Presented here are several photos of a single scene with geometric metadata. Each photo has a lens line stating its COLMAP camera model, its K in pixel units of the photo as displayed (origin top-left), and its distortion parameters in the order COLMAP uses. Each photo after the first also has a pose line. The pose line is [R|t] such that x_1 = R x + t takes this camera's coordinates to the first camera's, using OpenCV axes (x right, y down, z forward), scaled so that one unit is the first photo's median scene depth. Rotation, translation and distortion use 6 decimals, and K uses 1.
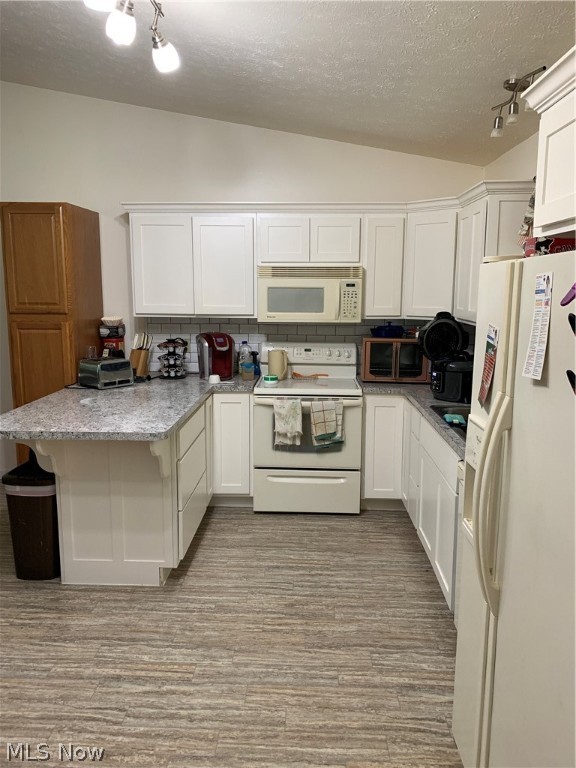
lens RADIAL K [[594.3, 0, 288.0], [0, 594.3, 384.0], [0, 0, 1]] dist [0.051278, -0.037707]
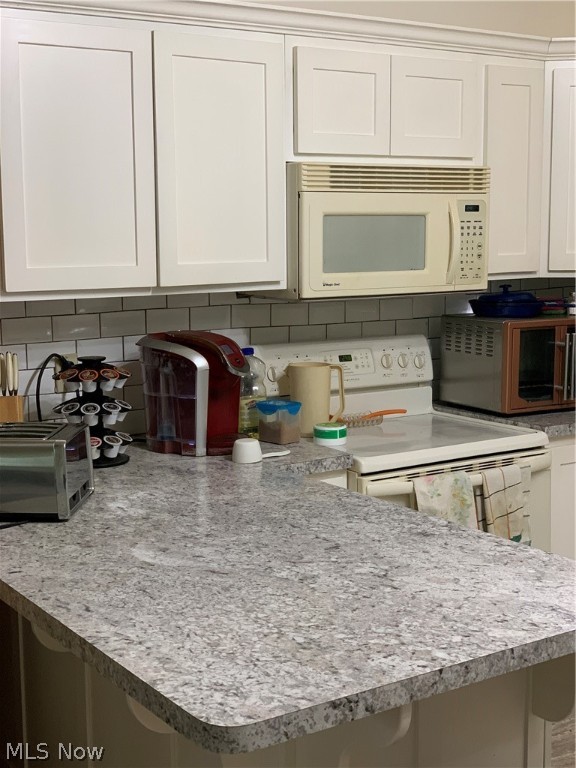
lens RADIAL K [[1163.8, 0, 288.0], [0, 1163.8, 384.0], [0, 0, 1]] dist [-0.010486, -0.000759]
pose [[0.807789, -0.093434, 0.582019, -0.594208], [0.108908, 0.994016, 0.008420, -0.059760], [-0.579324, 0.056584, 0.813131, 0.397549]]
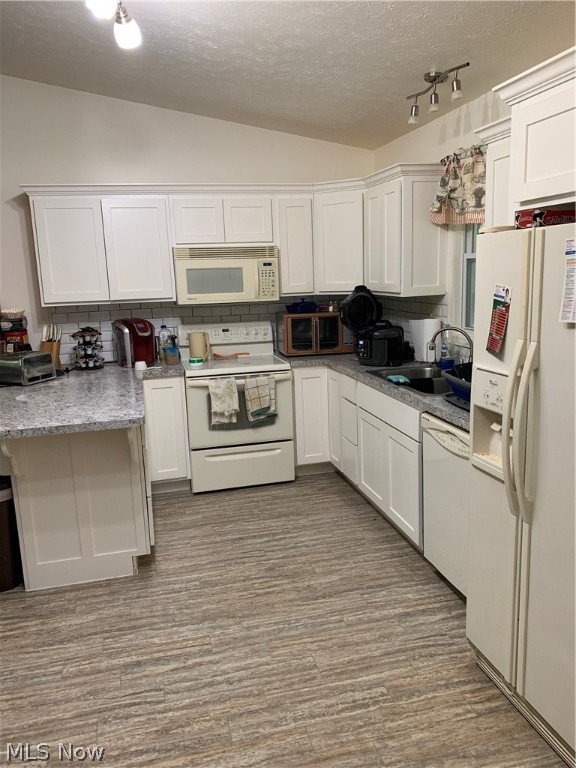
lens RADIAL K [[594.3, 0, 288.0], [0, 594.3, 384.0], [0, 0, 1]] dist [0.051278, -0.037707]
pose [[0.959721, -0.092190, 0.265397, -0.170187], [0.085371, 0.995657, 0.037141, 0.006860], [-0.267669, -0.012988, 0.963423, -0.013730]]
